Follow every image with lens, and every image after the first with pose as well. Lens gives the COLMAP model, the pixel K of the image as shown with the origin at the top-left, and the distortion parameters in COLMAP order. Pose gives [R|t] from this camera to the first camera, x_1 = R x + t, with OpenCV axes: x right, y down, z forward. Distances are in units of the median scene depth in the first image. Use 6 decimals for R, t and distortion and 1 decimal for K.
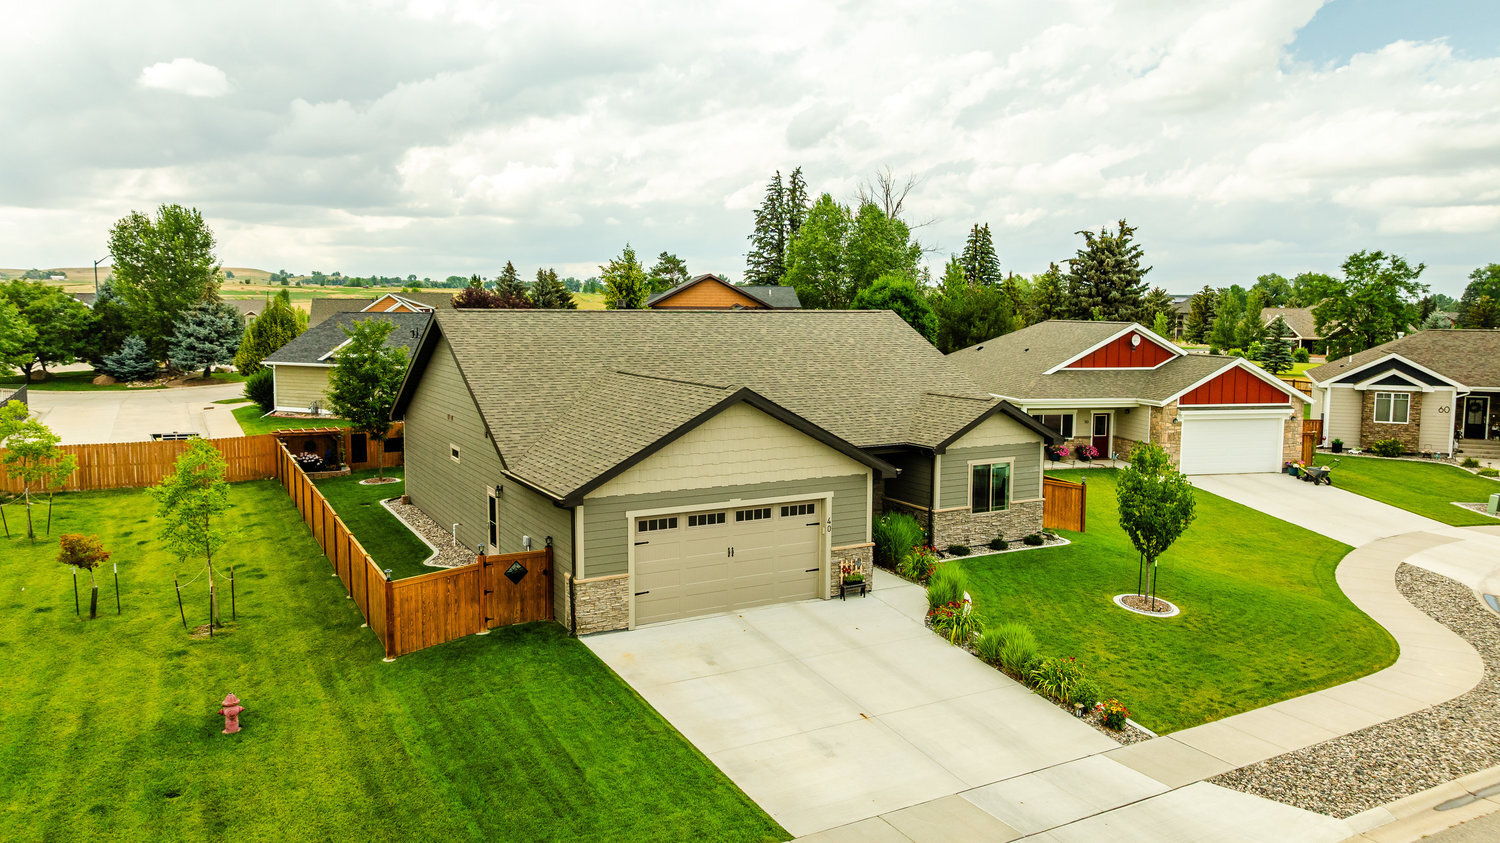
lens RADIAL K [[1048.0, 0, 750.0], [0, 1048.0, 421.5], [0, 0, 1]] dist [-0.001764, 0.000310]
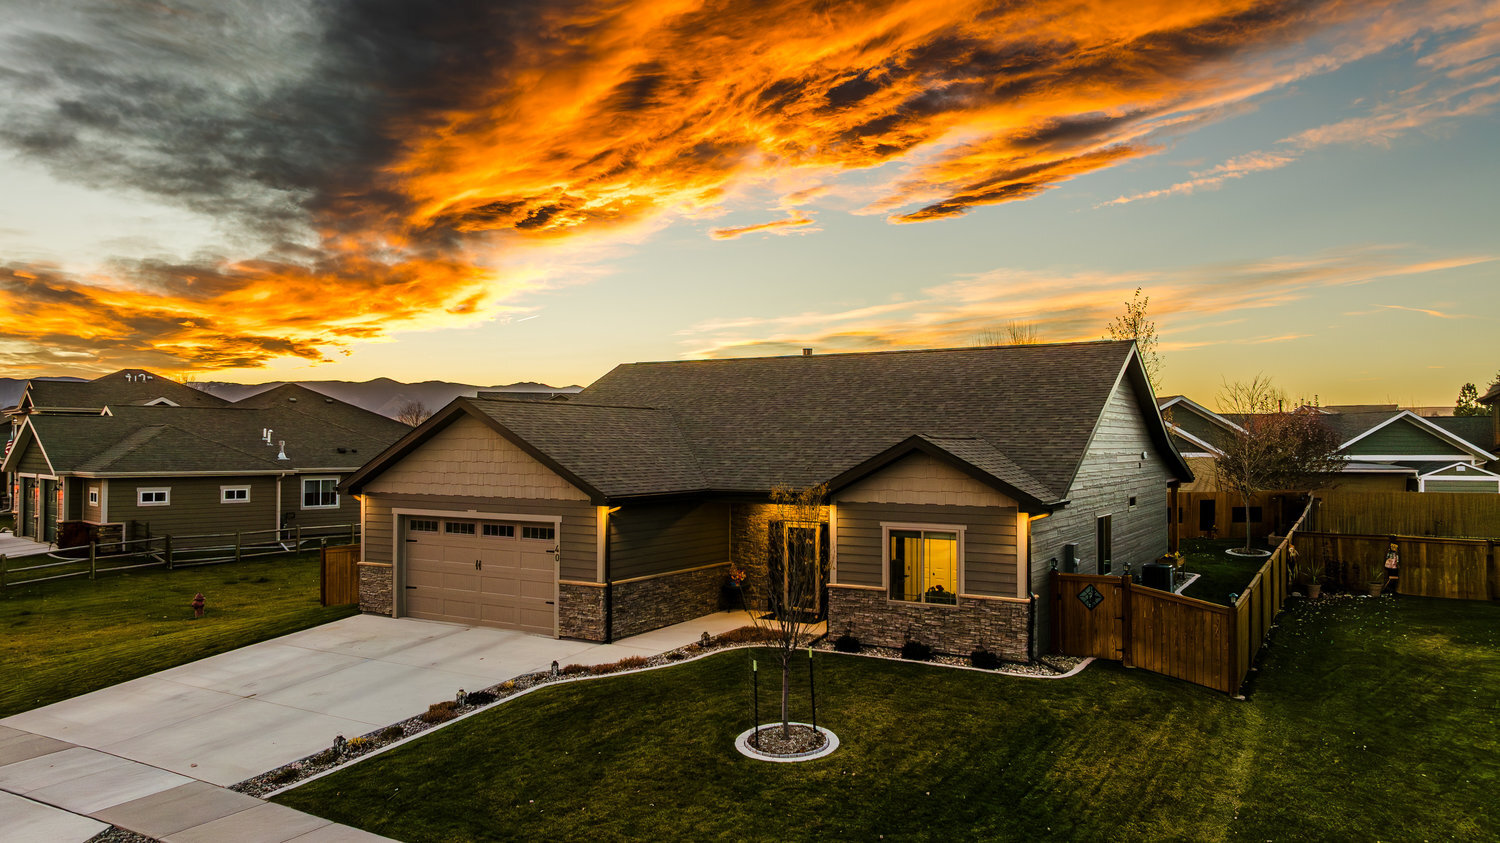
lens RADIAL K [[1056.7, 0, 750.0], [0, 1056.7, 421.5], [0, 0, 1]] dist [-0.025818, 0.009426]
pose [[0.500403, -0.017758, -0.865611, 0.966223], [-0.092900, 0.992916, -0.074074, 0.039008], [0.860794, 0.117482, 0.495208, 0.698896]]
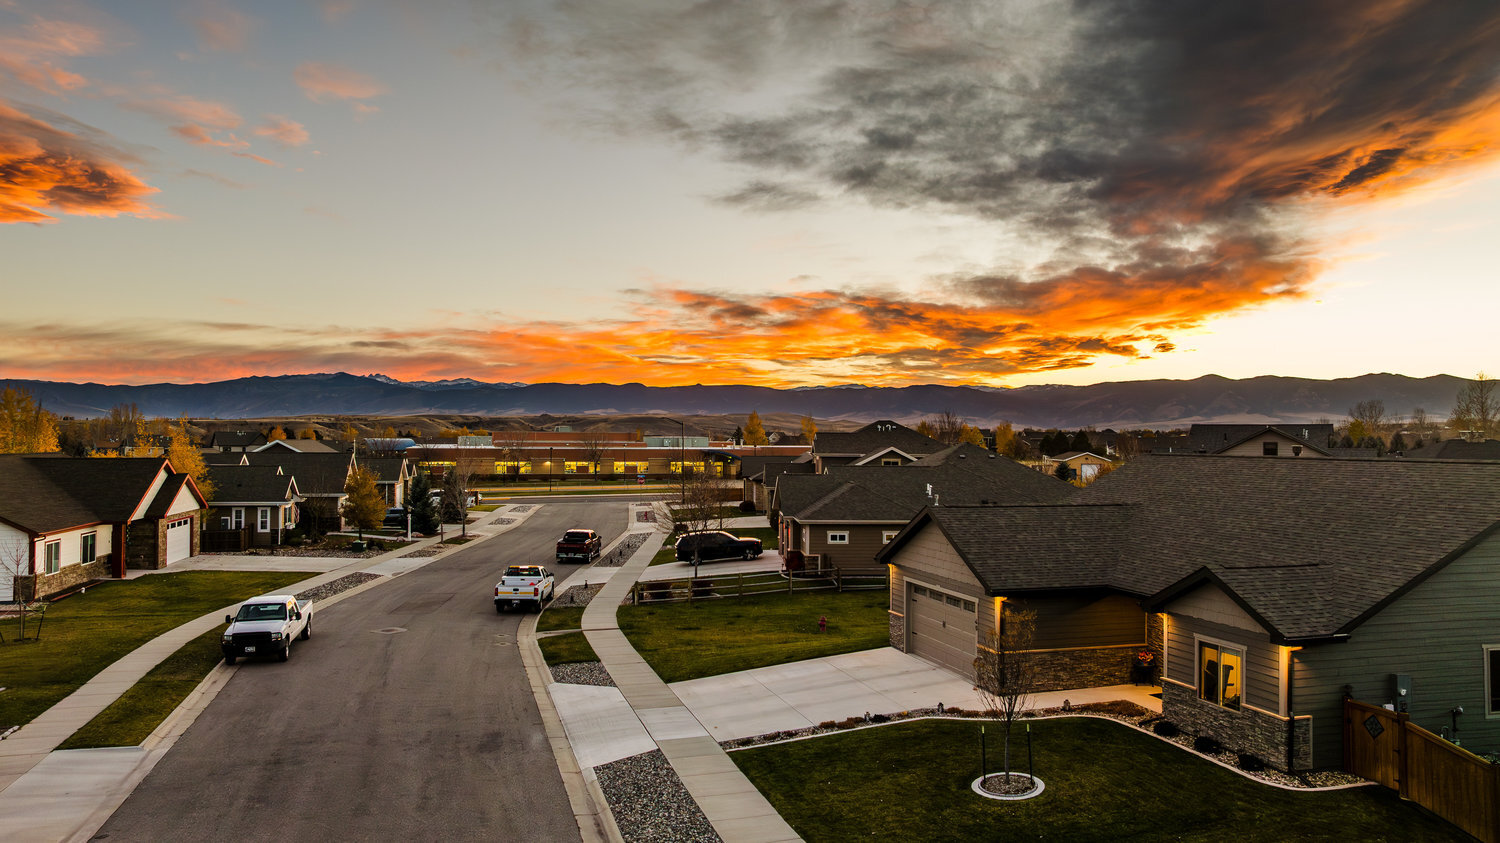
lens RADIAL K [[1056.7, 0, 750.0], [0, 1056.7, 421.5], [0, 0, 1]] dist [-0.025818, 0.009426]
pose [[-0.225259, -0.020507, -0.974083, 1.391448], [-0.109227, 0.994007, 0.004333, -0.119951], [0.968157, 0.107372, -0.226149, 1.022983]]
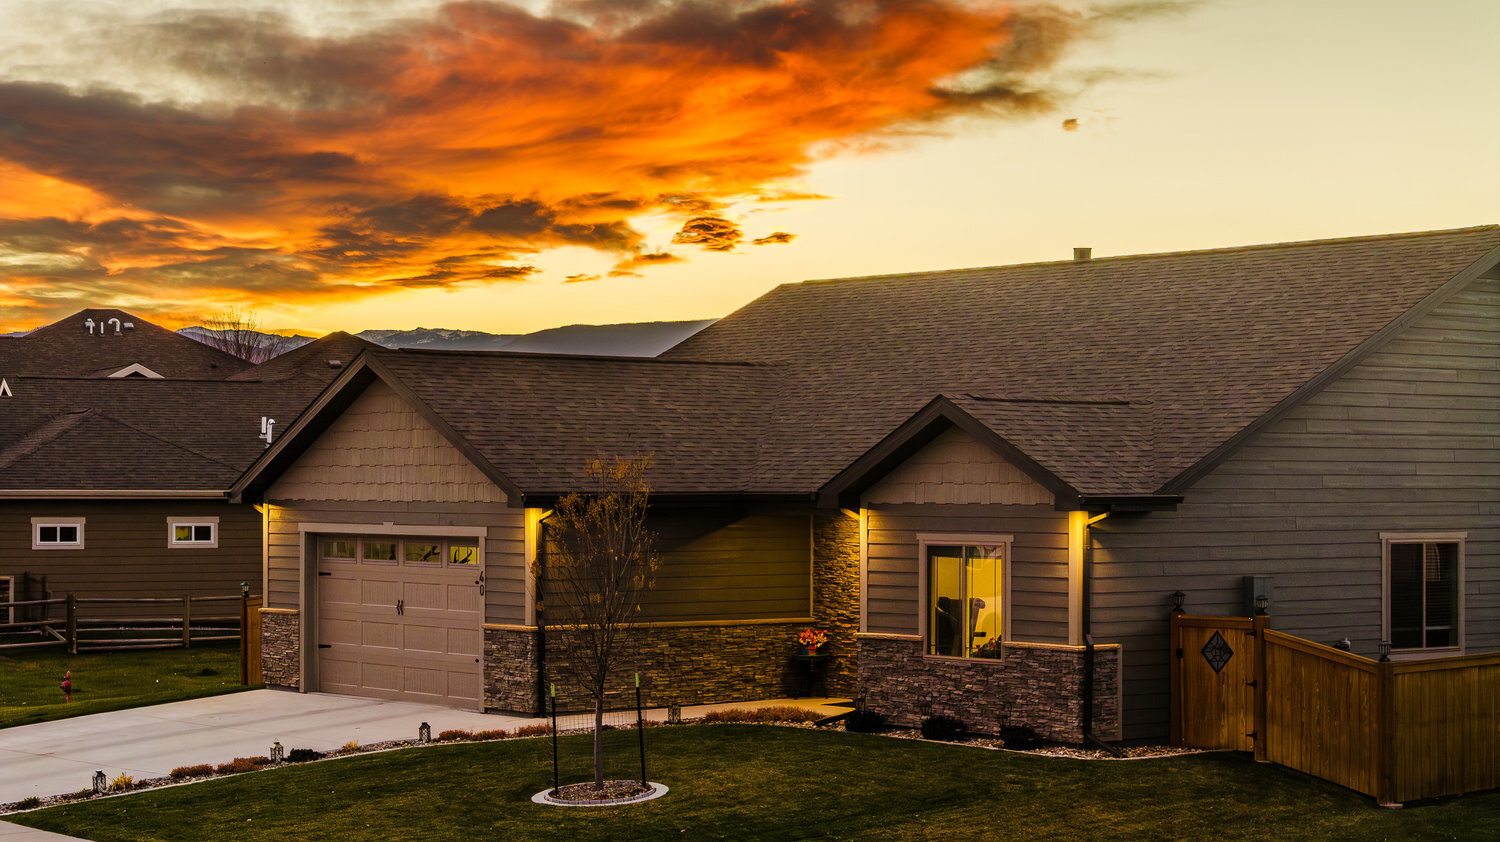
lens RADIAL K [[2985.8, 0, 750.0], [0, 2985.8, 421.0], [0, 0, 1]] dist [-0.270464, 2.401203]
pose [[0.163692, -0.020952, -0.986289, 1.804977], [-0.103850, 0.993853, -0.038349, 0.057414], [0.981030, 0.108704, 0.160510, 0.890977]]
